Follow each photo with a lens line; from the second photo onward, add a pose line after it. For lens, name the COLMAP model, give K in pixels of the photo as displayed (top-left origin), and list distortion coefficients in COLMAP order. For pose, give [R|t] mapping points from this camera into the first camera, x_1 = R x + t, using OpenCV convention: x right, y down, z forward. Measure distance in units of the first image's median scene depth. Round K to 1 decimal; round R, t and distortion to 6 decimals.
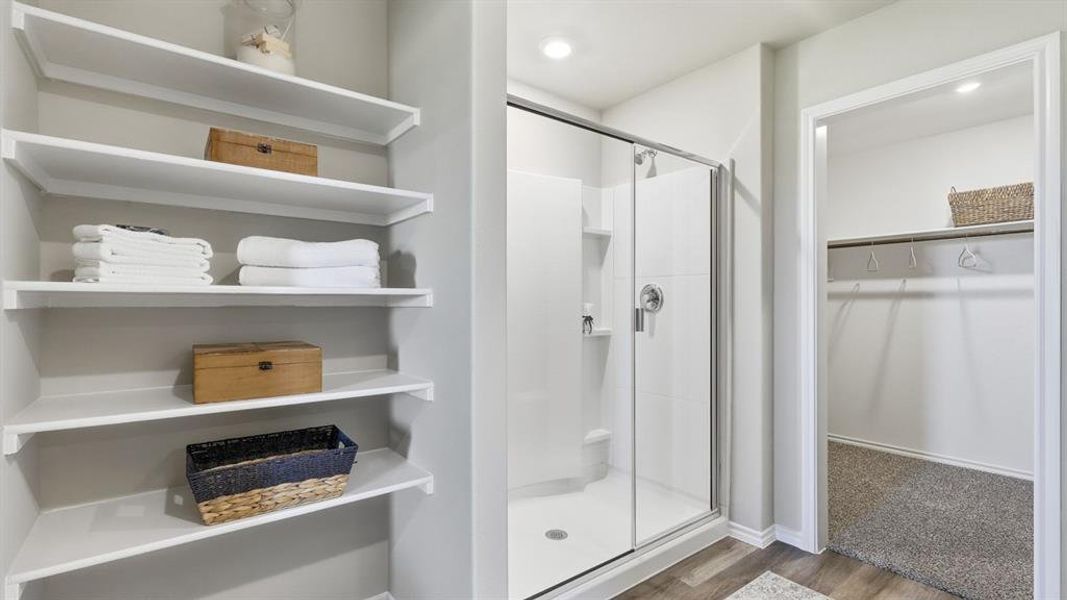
lens RADIAL K [[485.6, 0, 537.3], [0, 485.6, 304.9], [0, 0, 1]] dist [-0.000169, 0.000423]
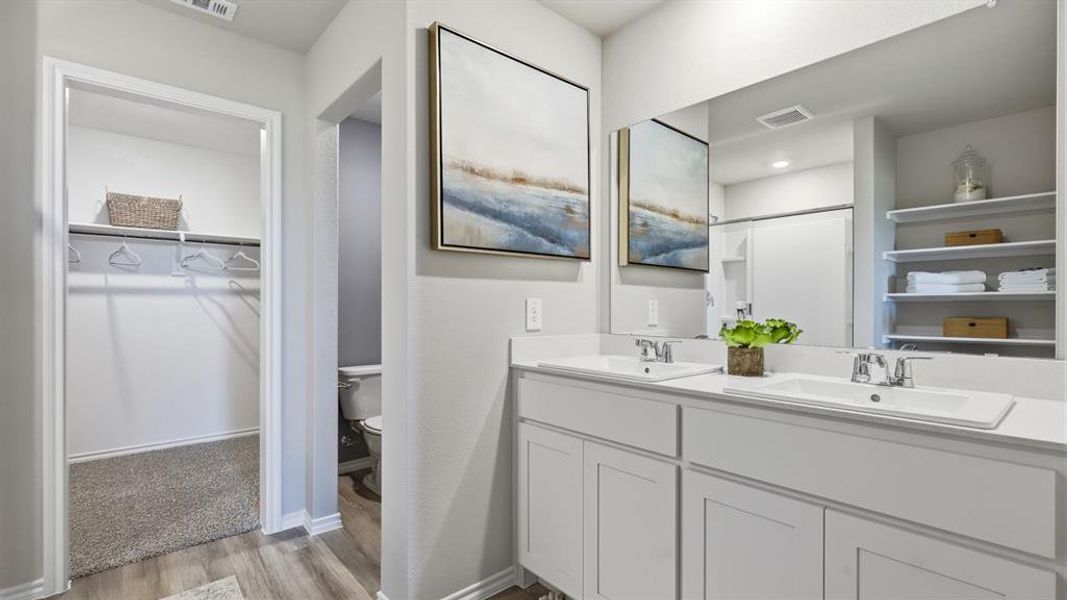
lens RADIAL K [[485.6, 0, 537.3], [0, 485.6, 304.9], [0, 0, 1]] dist [-0.000169, 0.000423]
pose [[-0.060395, 0.000714, 0.998174, -0.244188], [-0.002810, 0.999996, -0.000886, 0.007803], [-0.998171, -0.002859, -0.060393, 0.170574]]
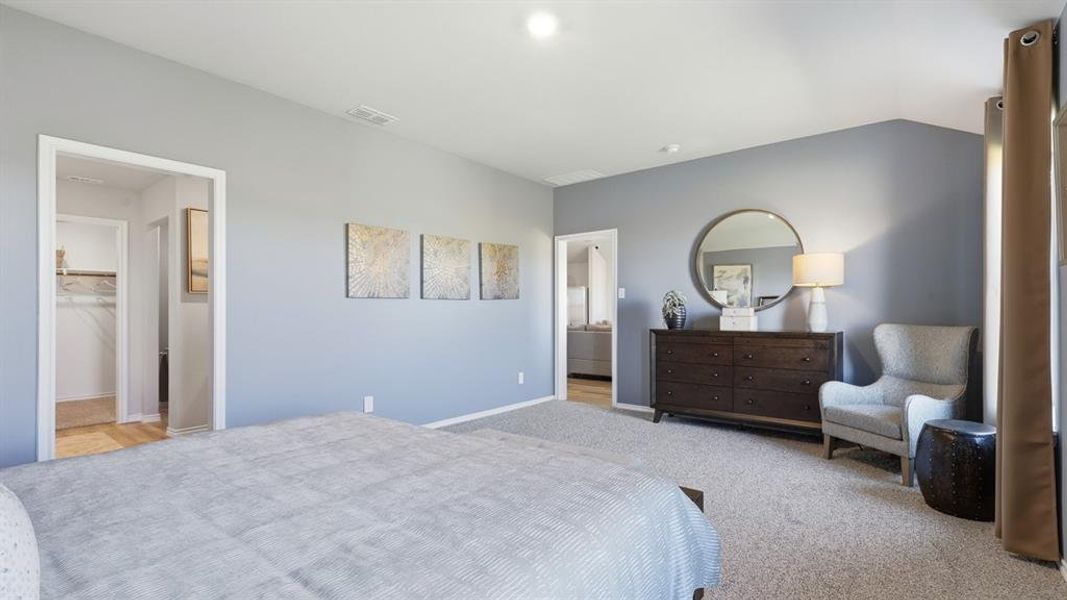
lens RADIAL K [[489.8, 0, 534.3], [0, 489.8, 305.7], [0, 0, 1]] dist [0.000033, -0.001114]
pose [[-0.238892, 0.008757, 0.971007, -1.534523], [0.000953, 0.999961, -0.008784, 0.000178], [-0.971046, -0.001172, -0.238891, -0.486632]]
